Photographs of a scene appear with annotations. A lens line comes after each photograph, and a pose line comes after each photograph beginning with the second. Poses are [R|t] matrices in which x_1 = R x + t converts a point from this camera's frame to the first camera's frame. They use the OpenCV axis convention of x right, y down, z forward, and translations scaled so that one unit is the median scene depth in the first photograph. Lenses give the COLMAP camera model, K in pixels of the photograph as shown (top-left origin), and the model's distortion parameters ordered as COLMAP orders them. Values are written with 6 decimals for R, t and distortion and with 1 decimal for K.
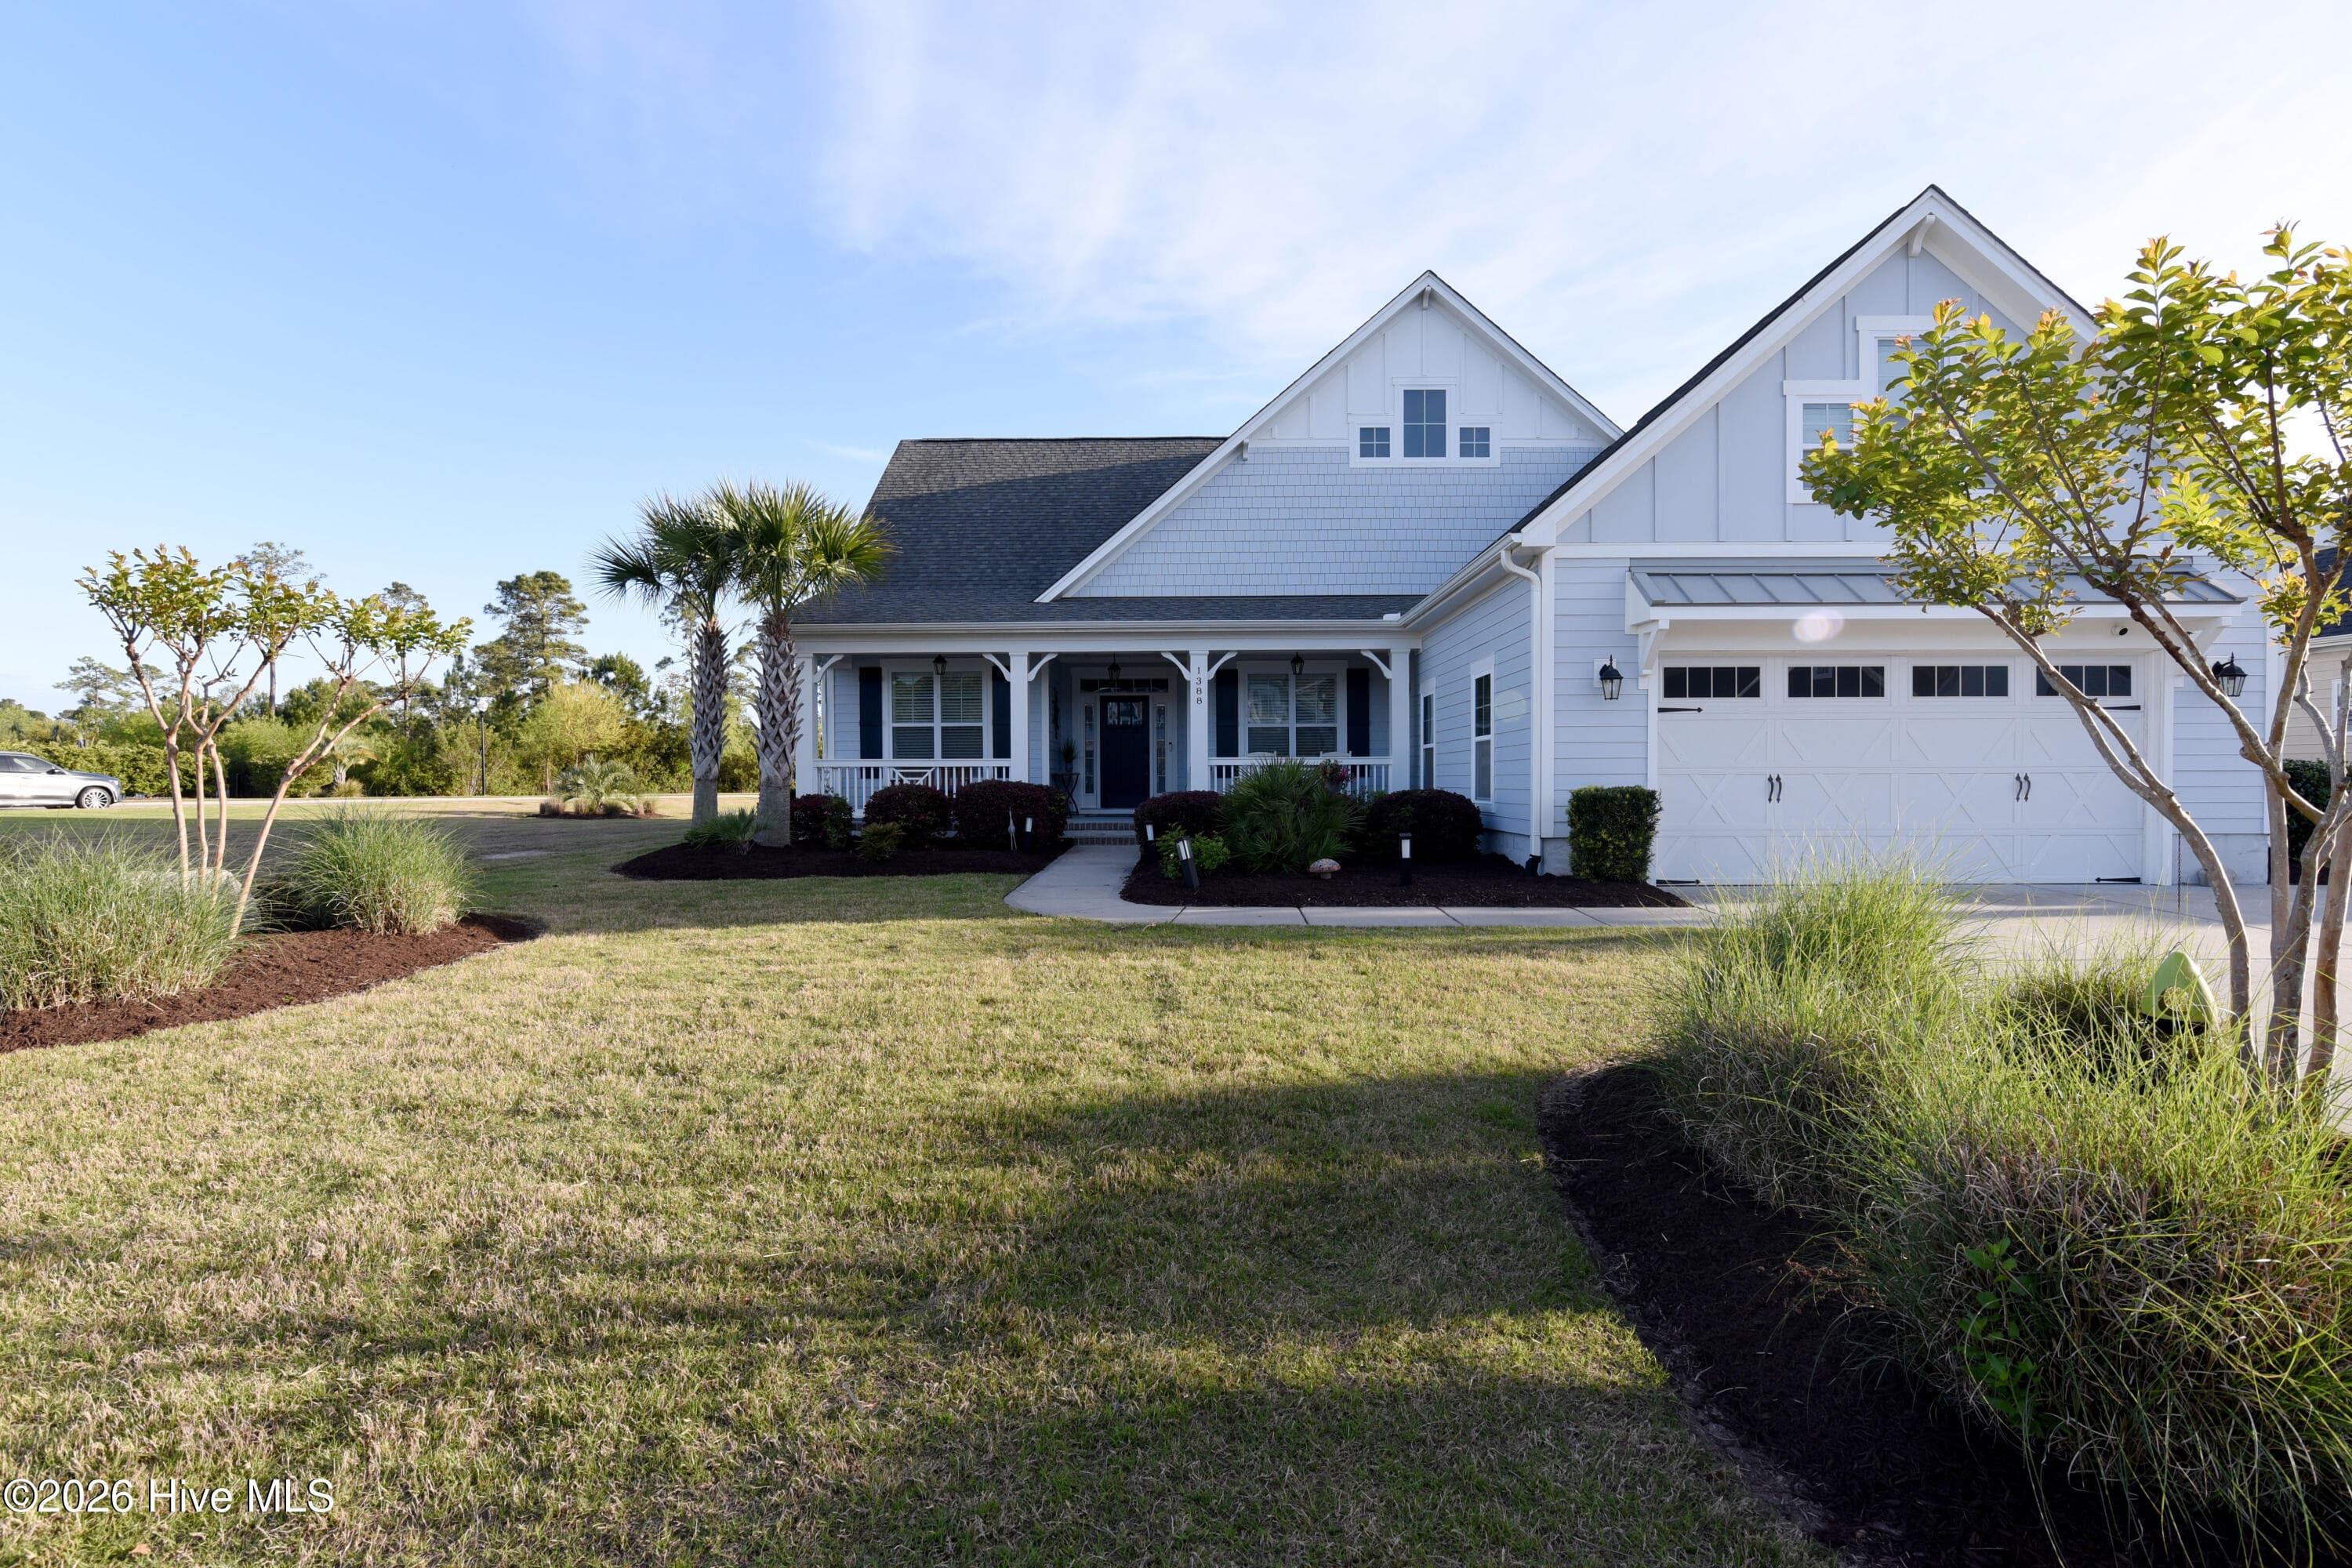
lens RADIAL K [[1085.5, 0, 1176.7], [0, 1085.5, 789.6], [0, 0, 1]] dist [-0.001707, -0.000477]
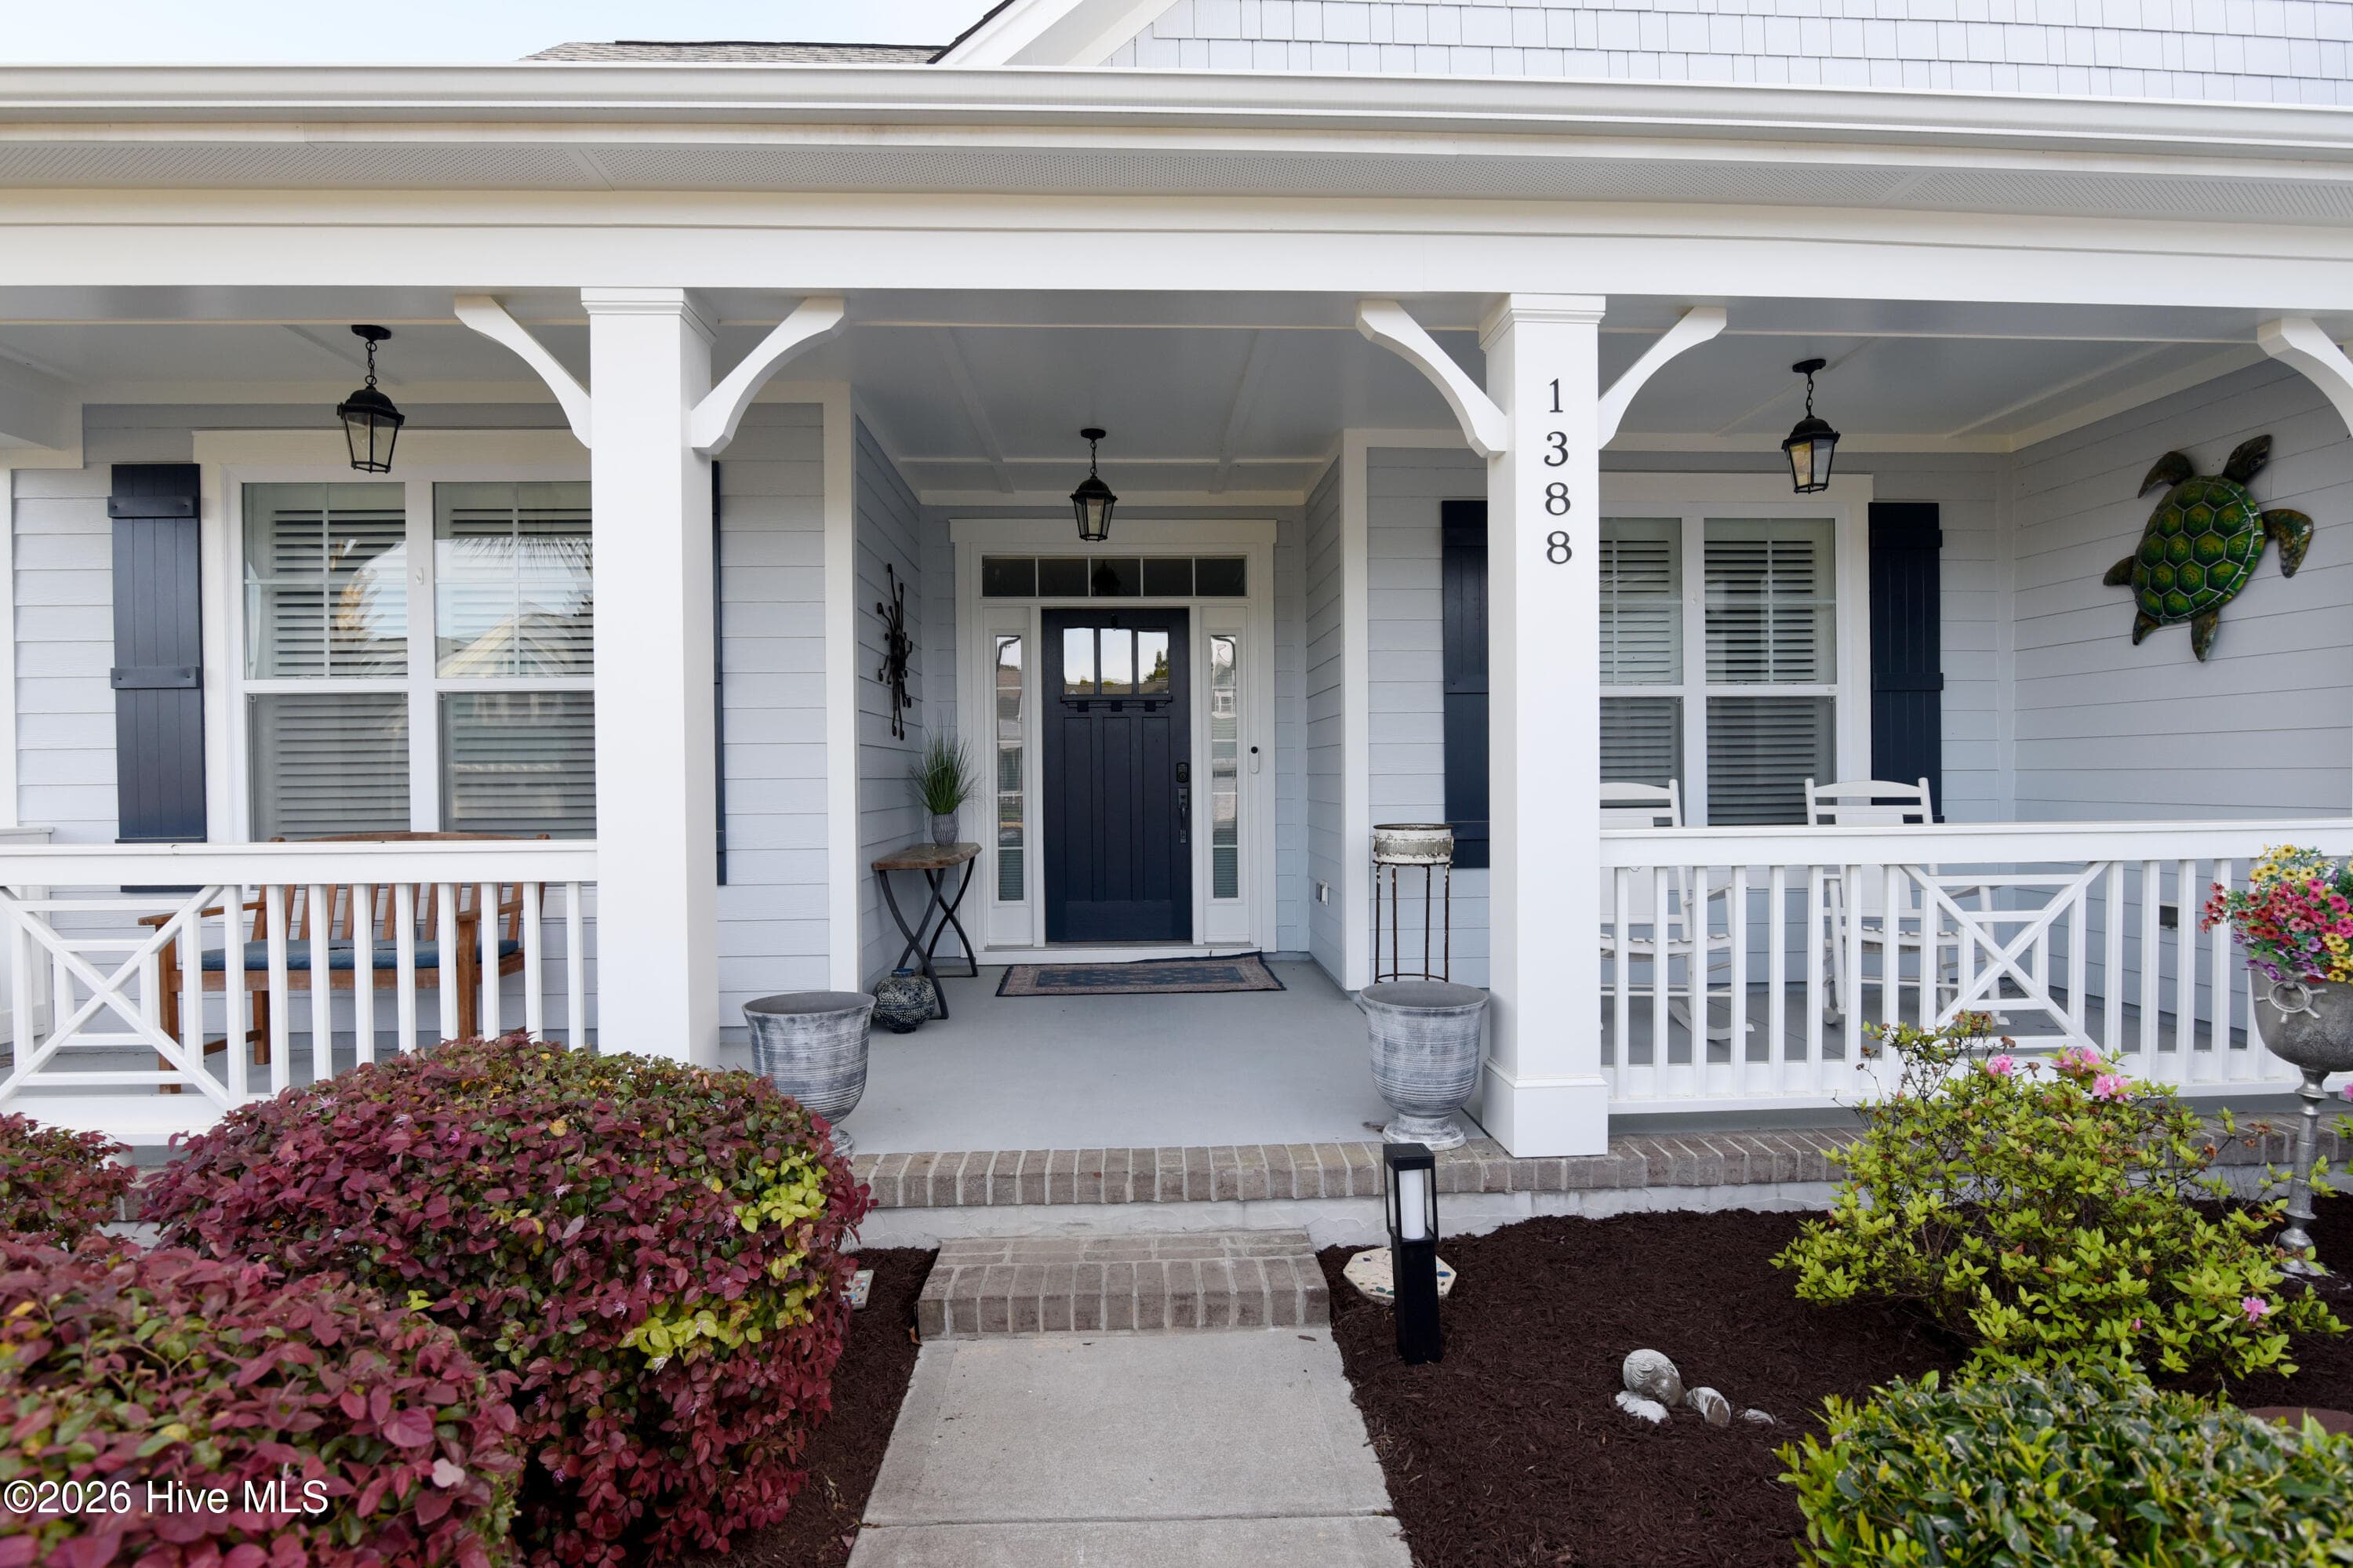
lens RADIAL K [[1086.0, 0, 1177.2], [0, 1086.0, 789.6], [0, 0, 1]] dist [-0.001707, -0.000477]
pose [[0.997465, -0.006029, 0.070907, -0.059213], [0.005668, 0.999970, 0.005292, -0.035518], [-0.070936, -0.004876, 0.997469, 0.744610]]
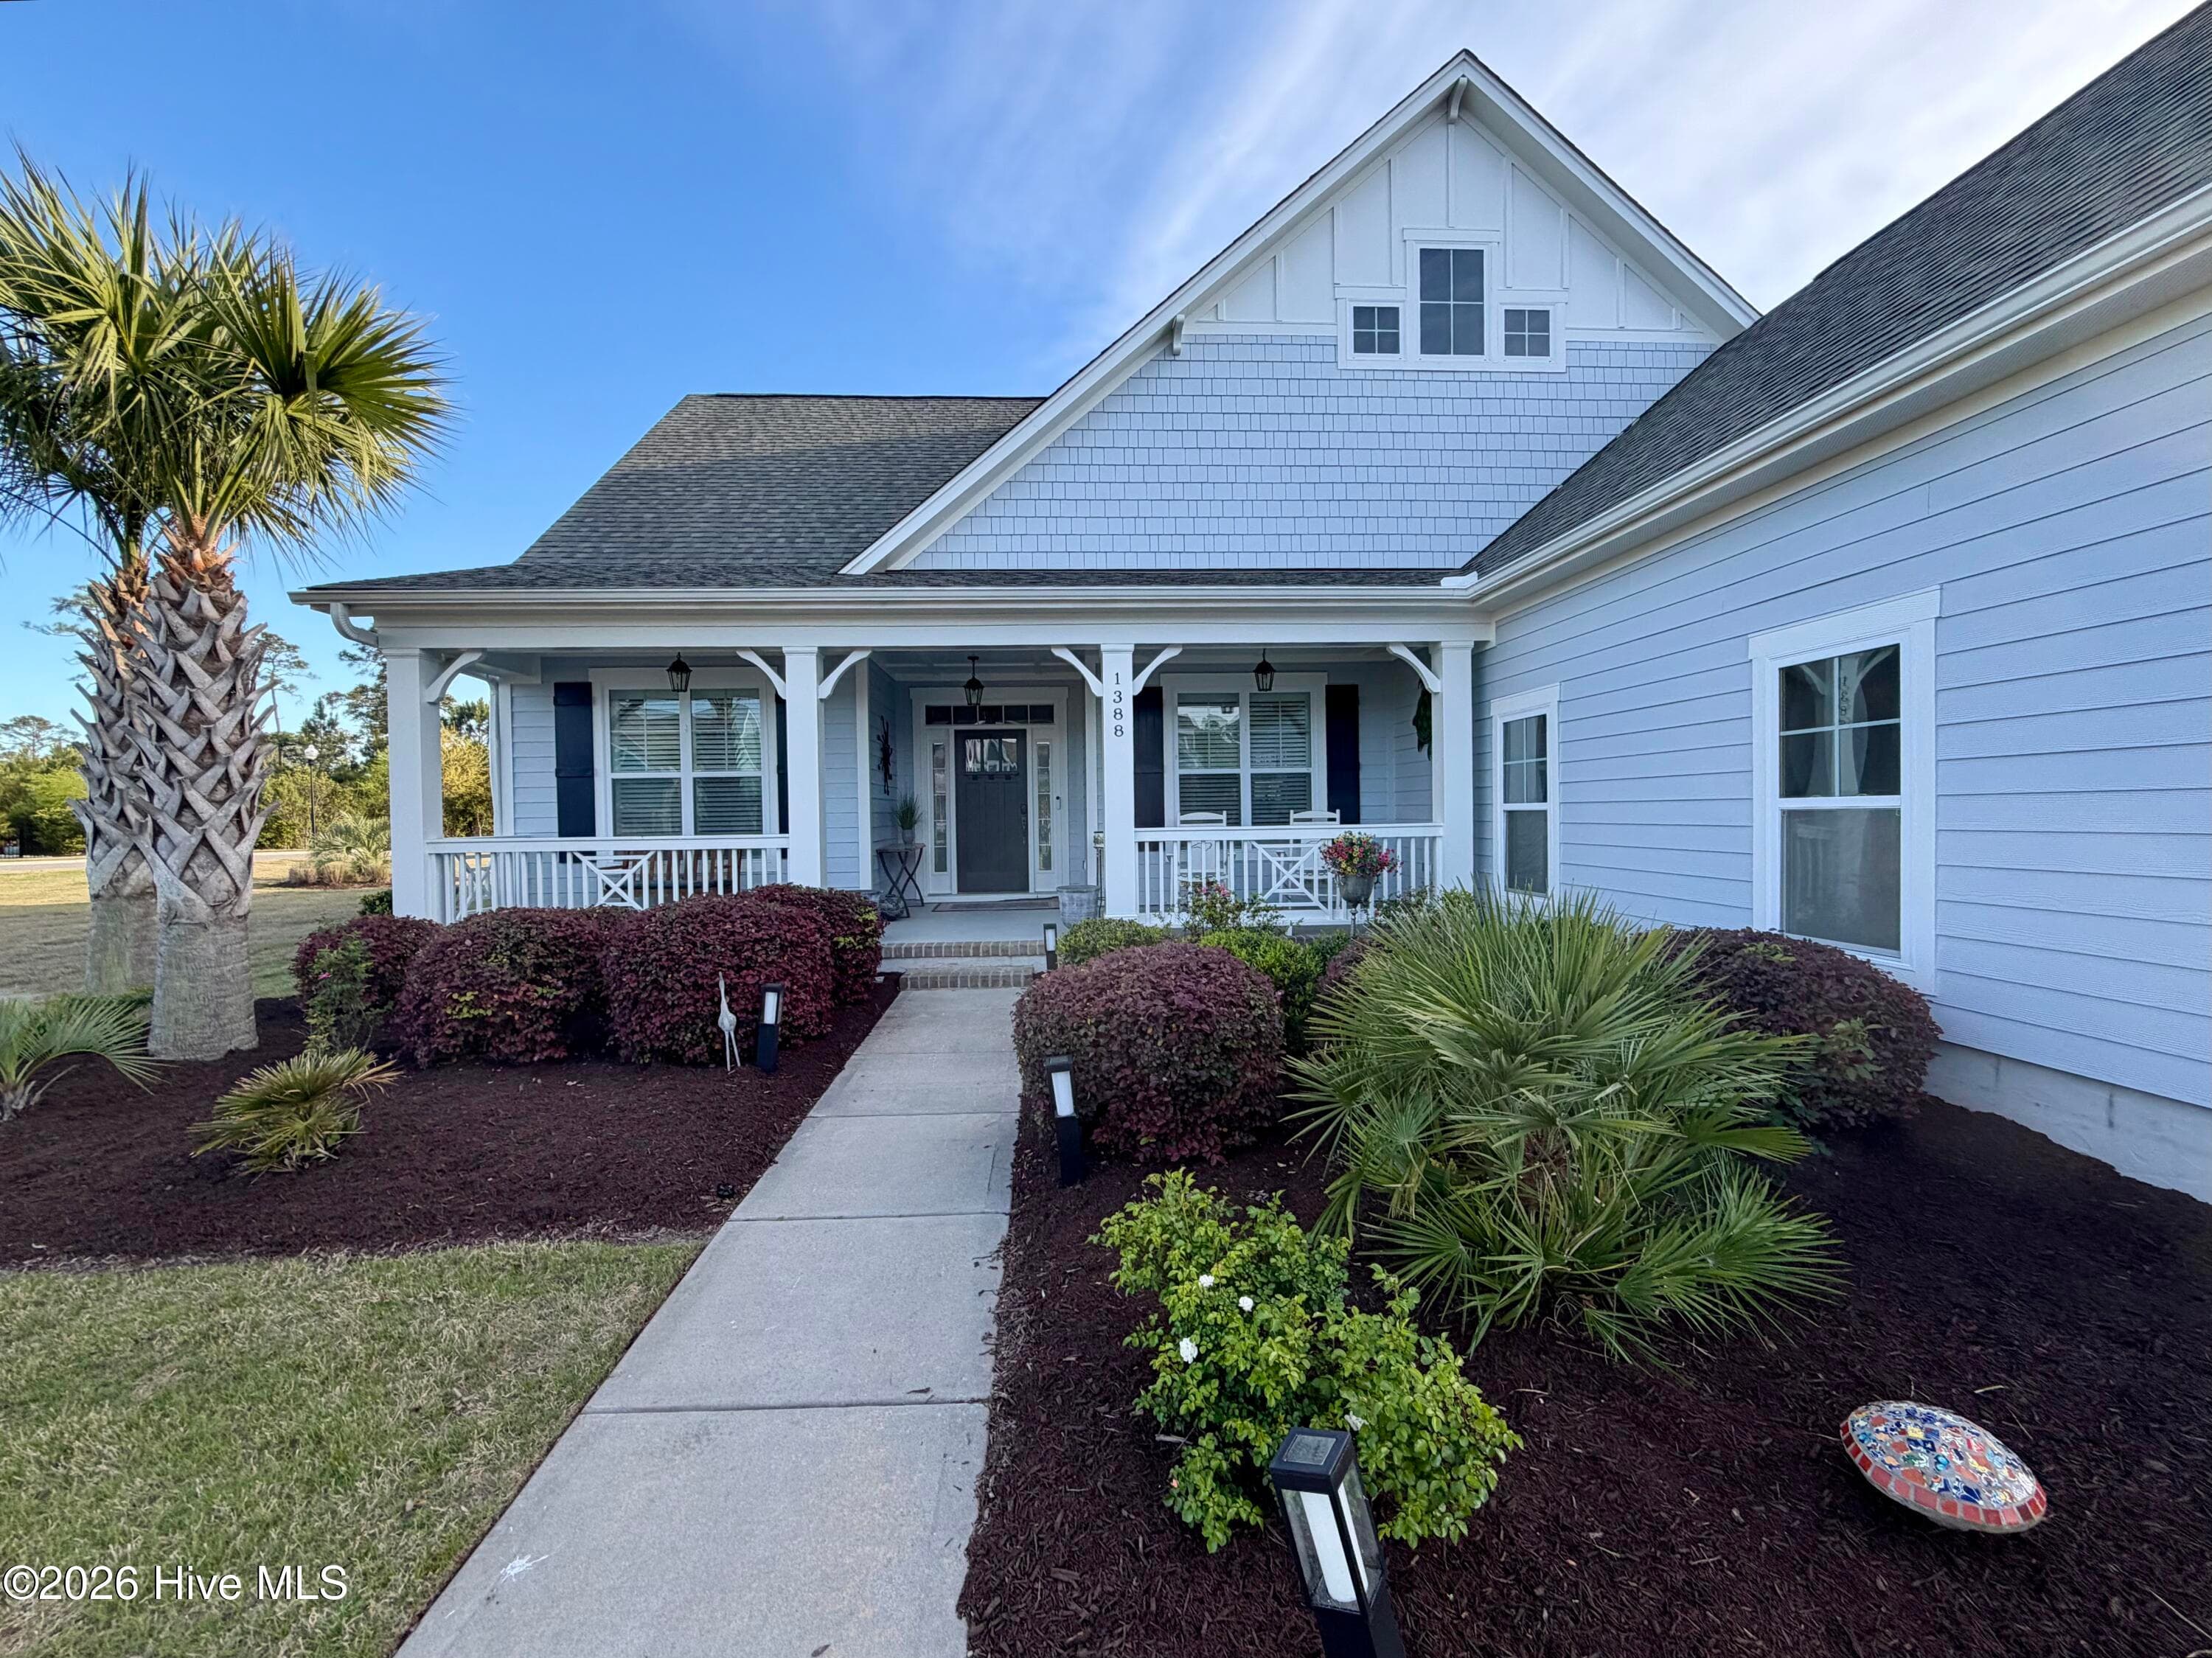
lens RADIAL K [[881.4, 0, 1096.4], [0, 881.4, 823.4], [0, 0, 1]] dist [-0.000360, -0.000038]
pose [[0.997591, -0.012243, 0.068285, -0.022042], [0.011925, 0.999916, 0.005070, -0.032141], [-0.068341, -0.004243, 0.997653, 0.490209]]
